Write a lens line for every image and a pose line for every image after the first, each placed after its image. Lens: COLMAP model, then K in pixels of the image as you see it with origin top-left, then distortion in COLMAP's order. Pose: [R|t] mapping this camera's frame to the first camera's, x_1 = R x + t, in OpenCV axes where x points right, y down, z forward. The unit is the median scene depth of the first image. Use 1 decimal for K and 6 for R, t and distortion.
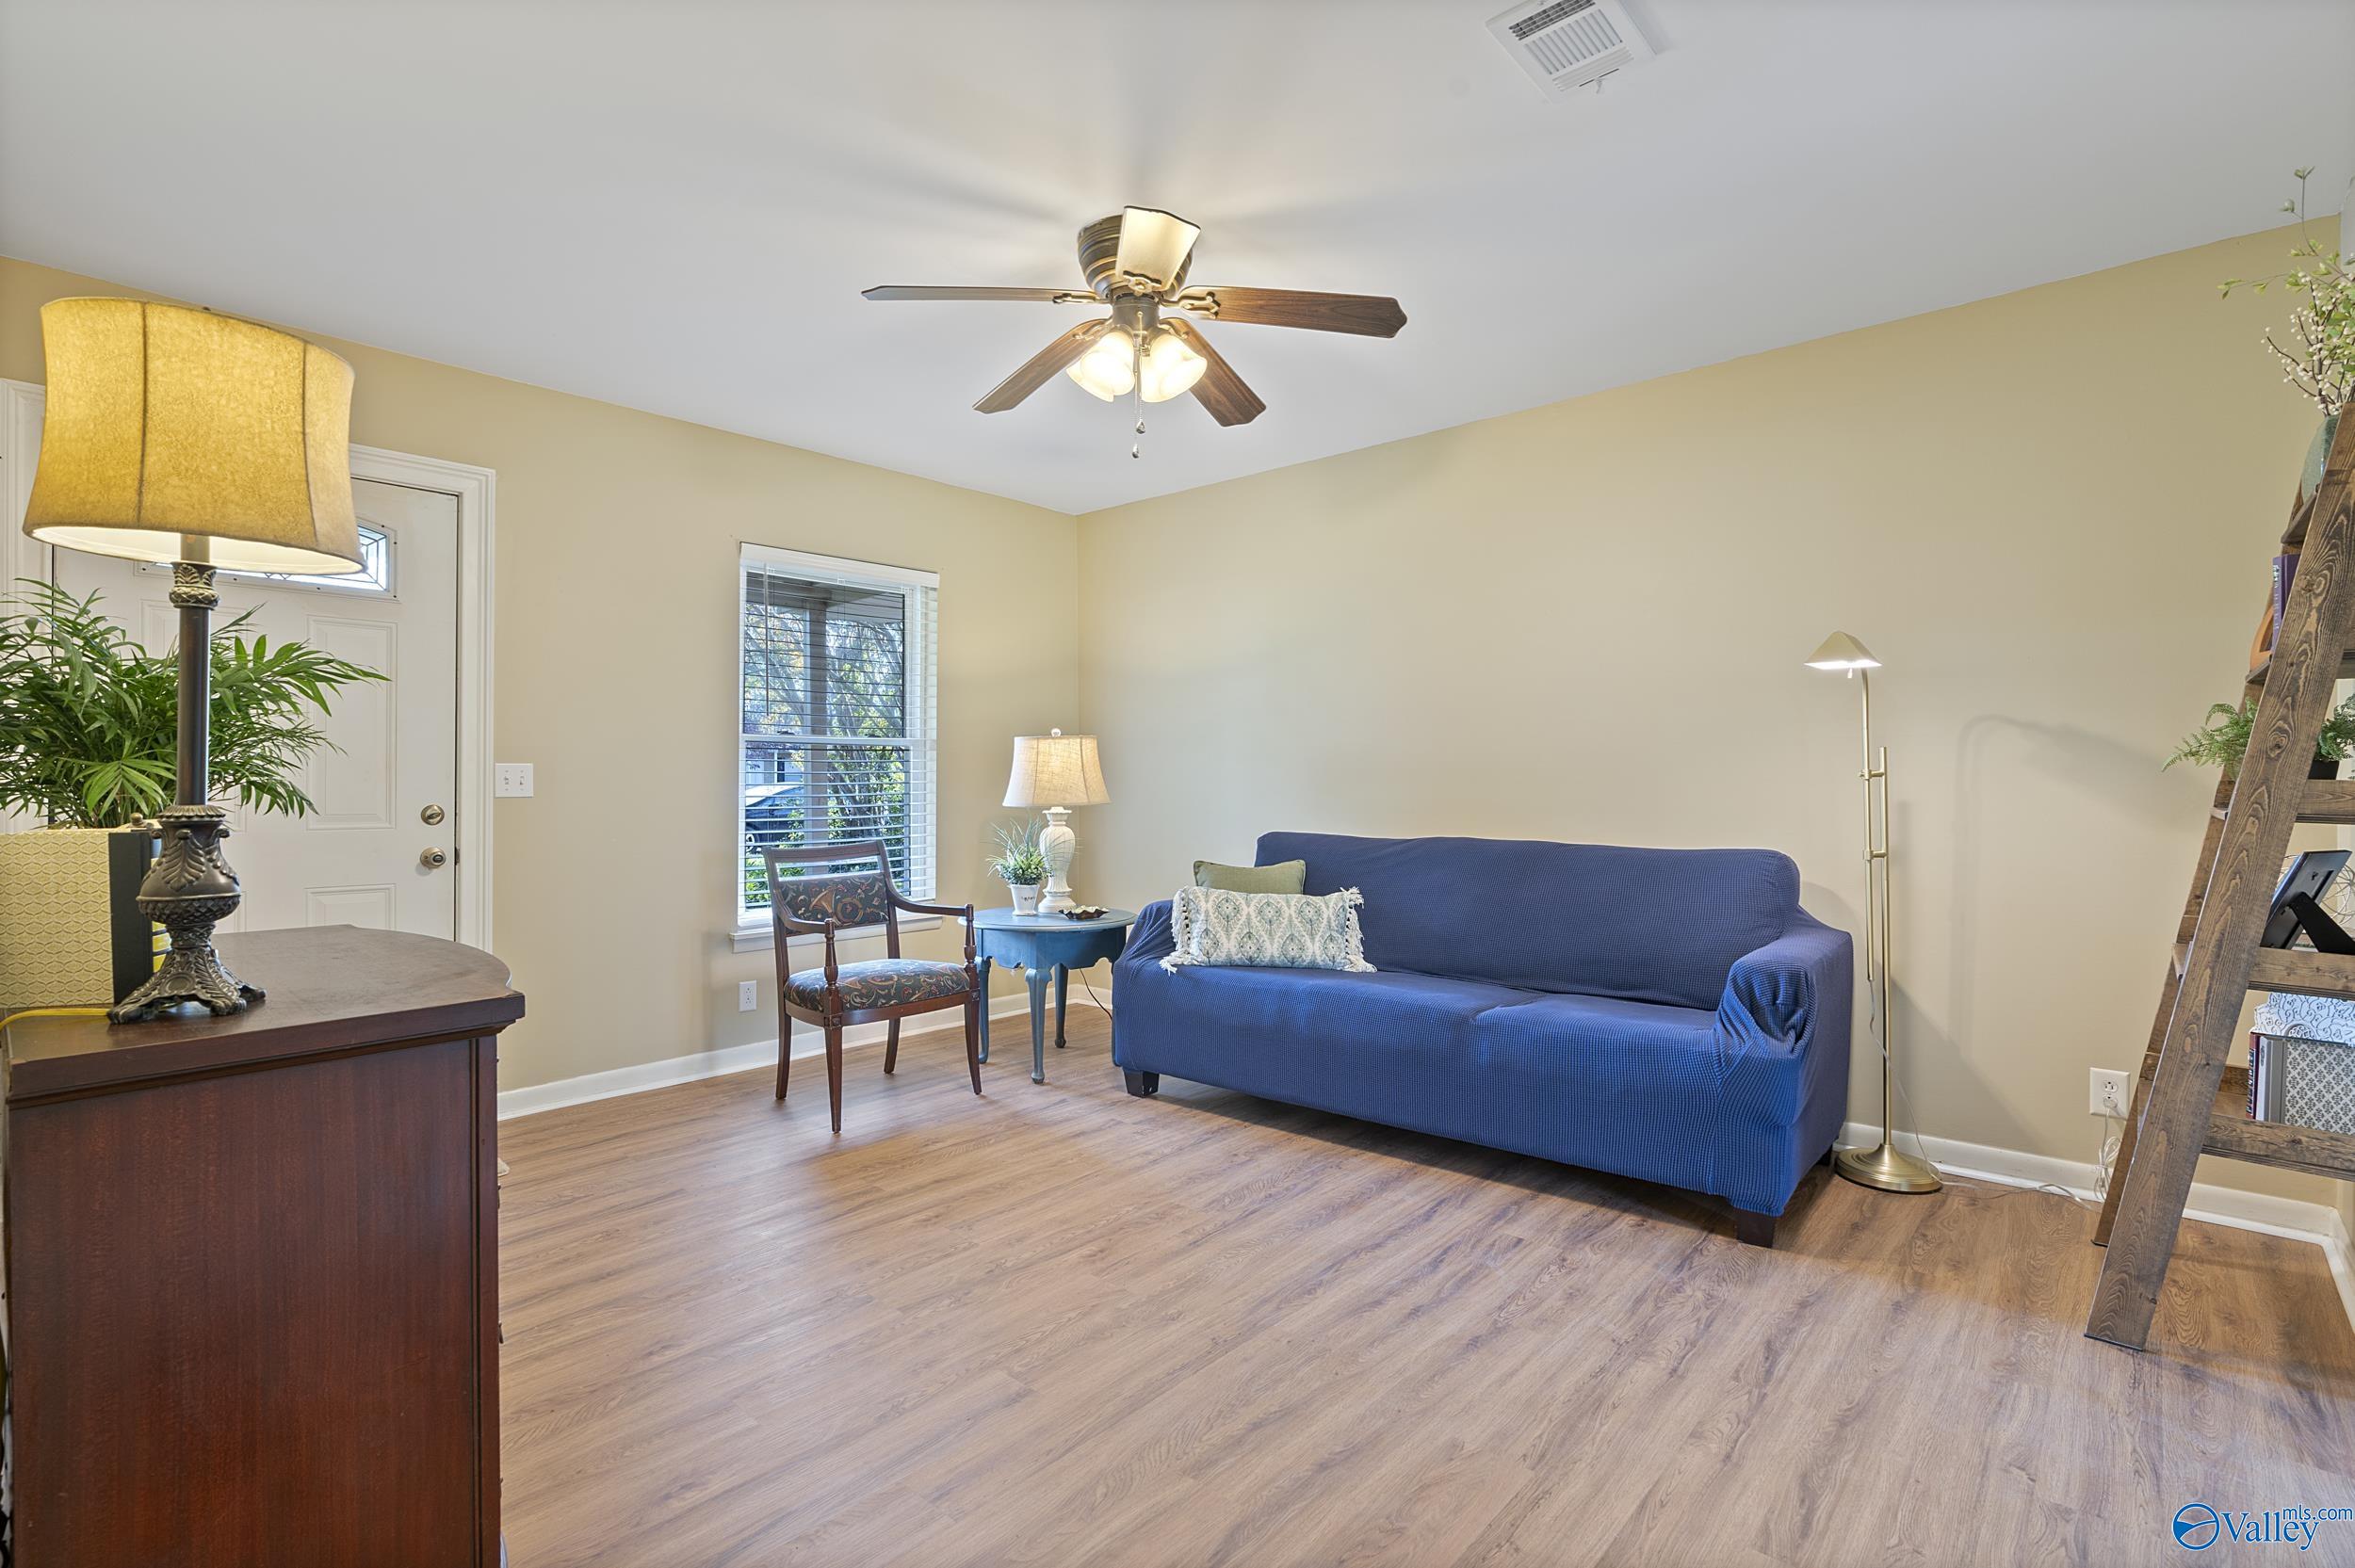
lens RADIAL K [[1076.9, 0, 1171.4], [0, 1076.9, 781.0], [0, 0, 1]] dist [-0.005186, 0.001591]
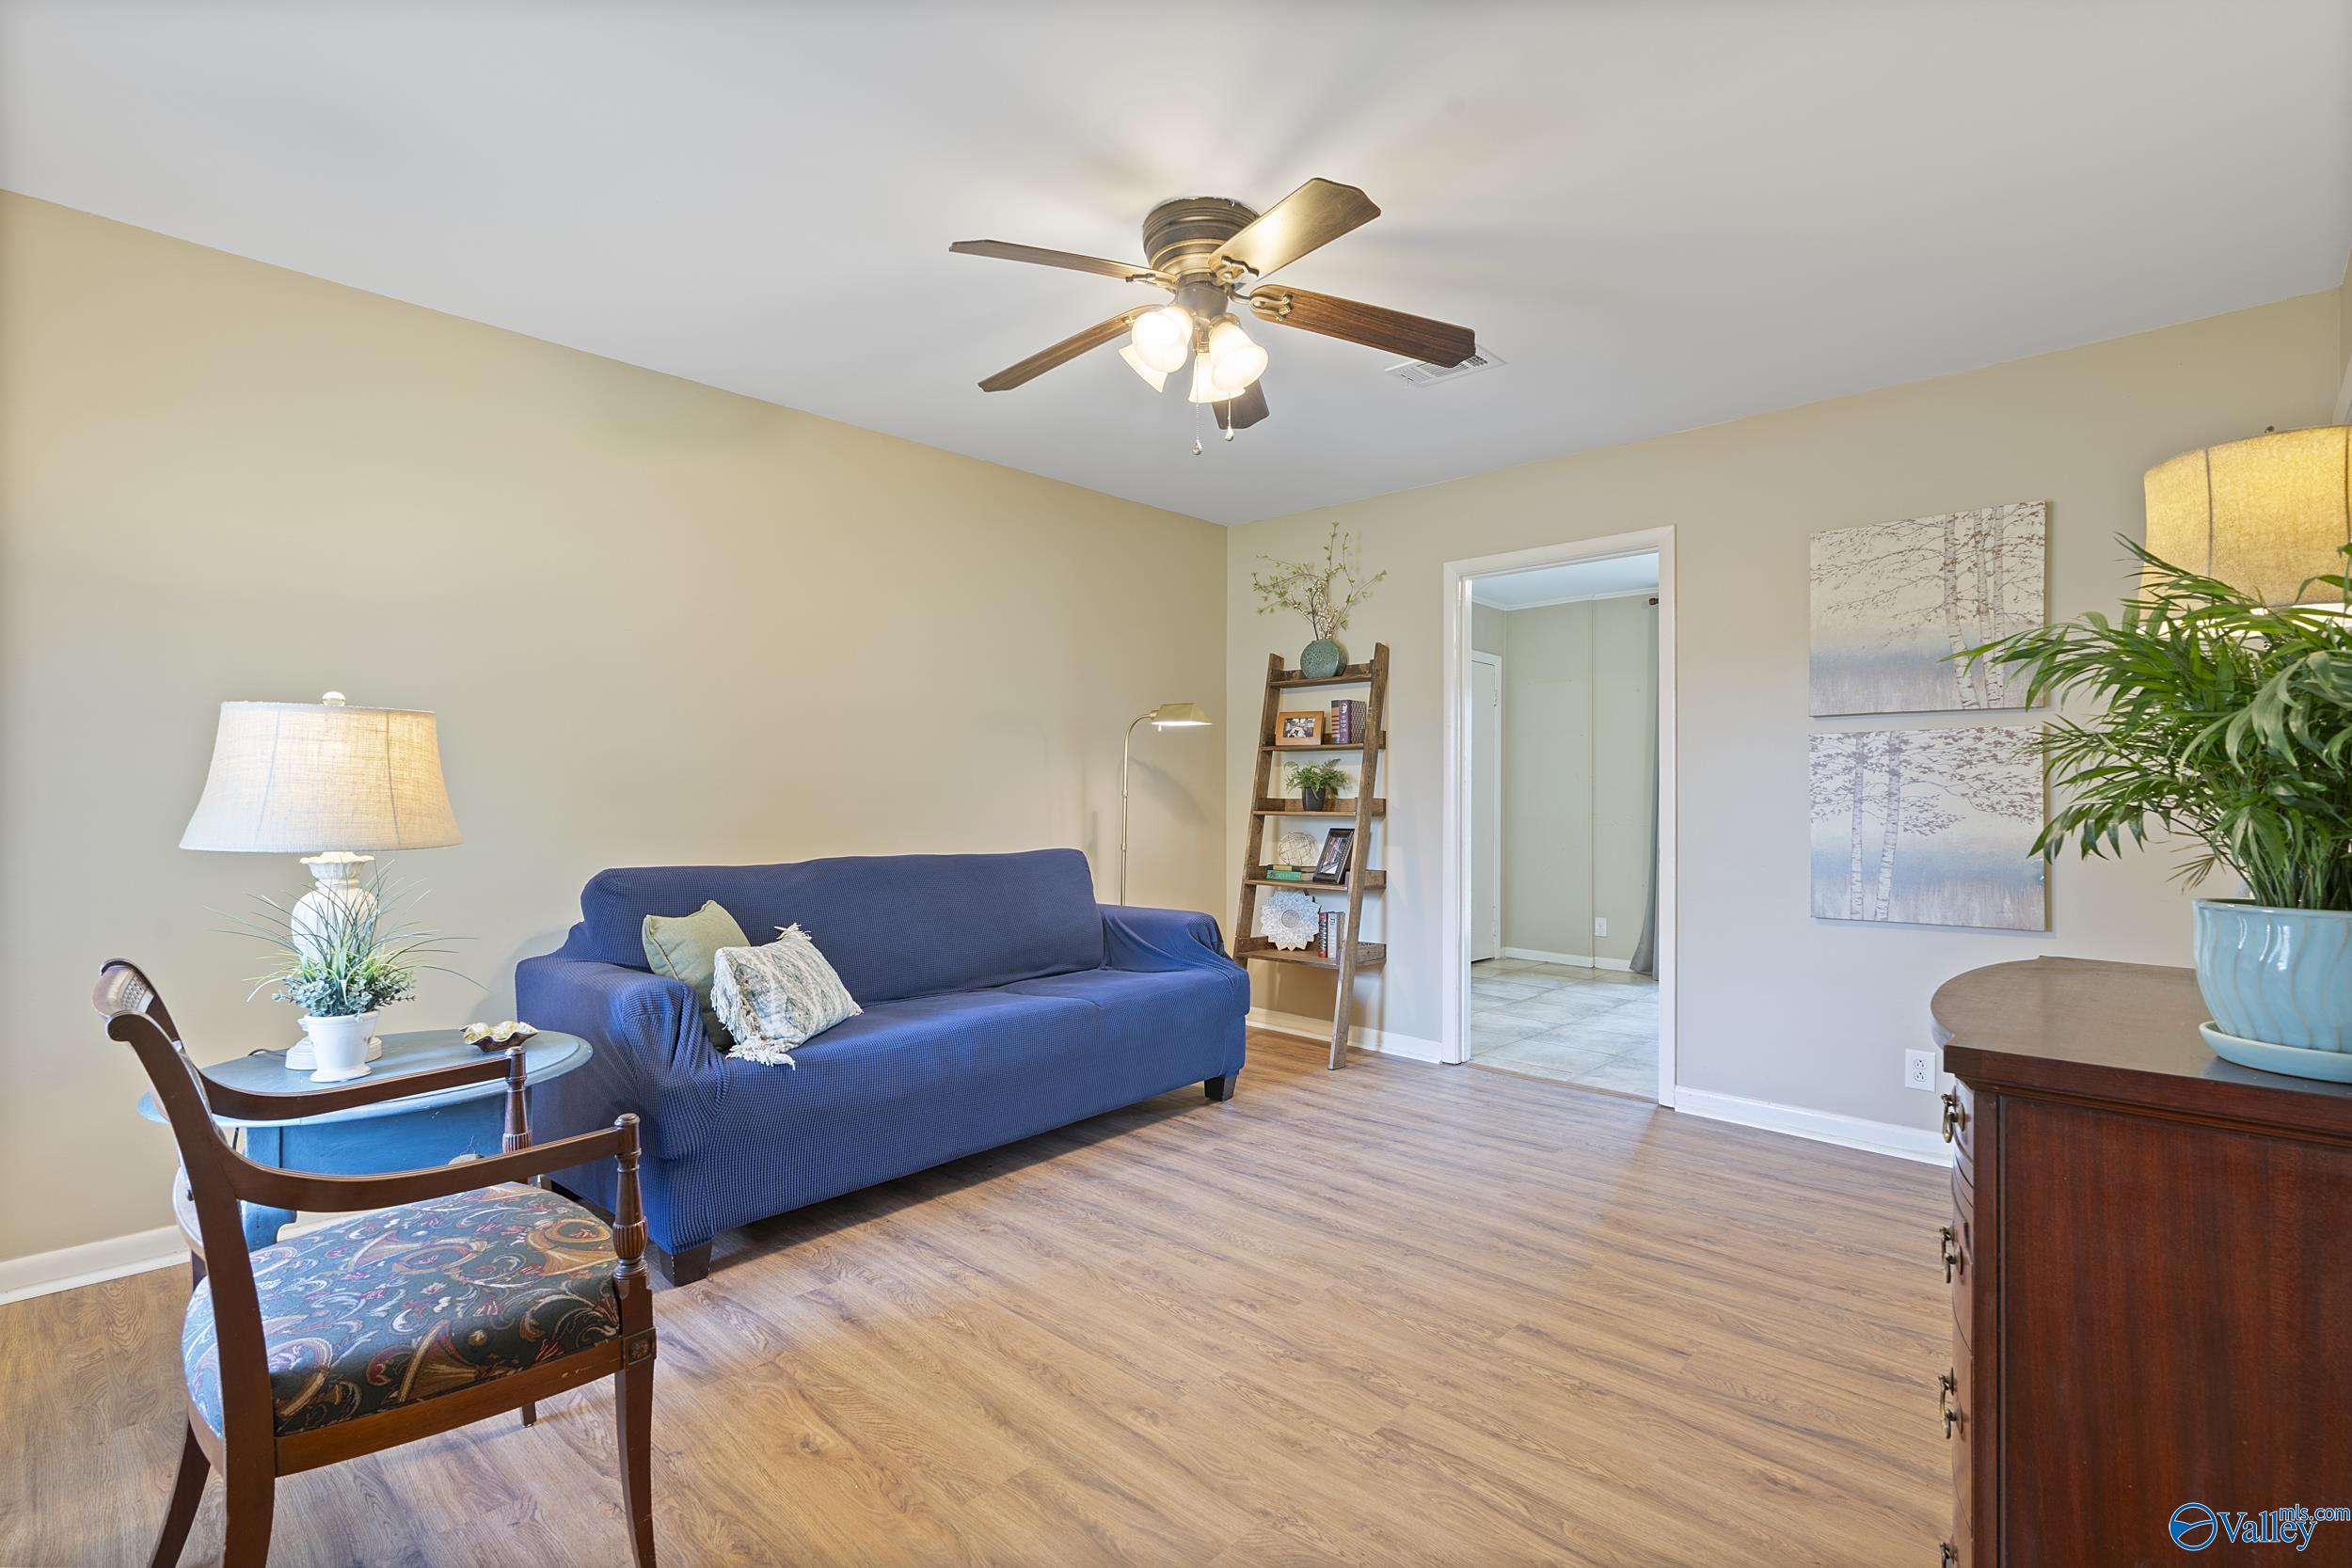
lens RADIAL K [[1075.6, 0, 1169.5], [0, 1075.6, 795.5], [0, 0, 1]] dist [-0.005186, 0.001591]
pose [[0.034221, 0.001766, 0.999413, -0.908982], [-0.003632, 0.999992, -0.001643, -0.001744], [-0.999408, -0.003574, 0.034227, 0.934422]]
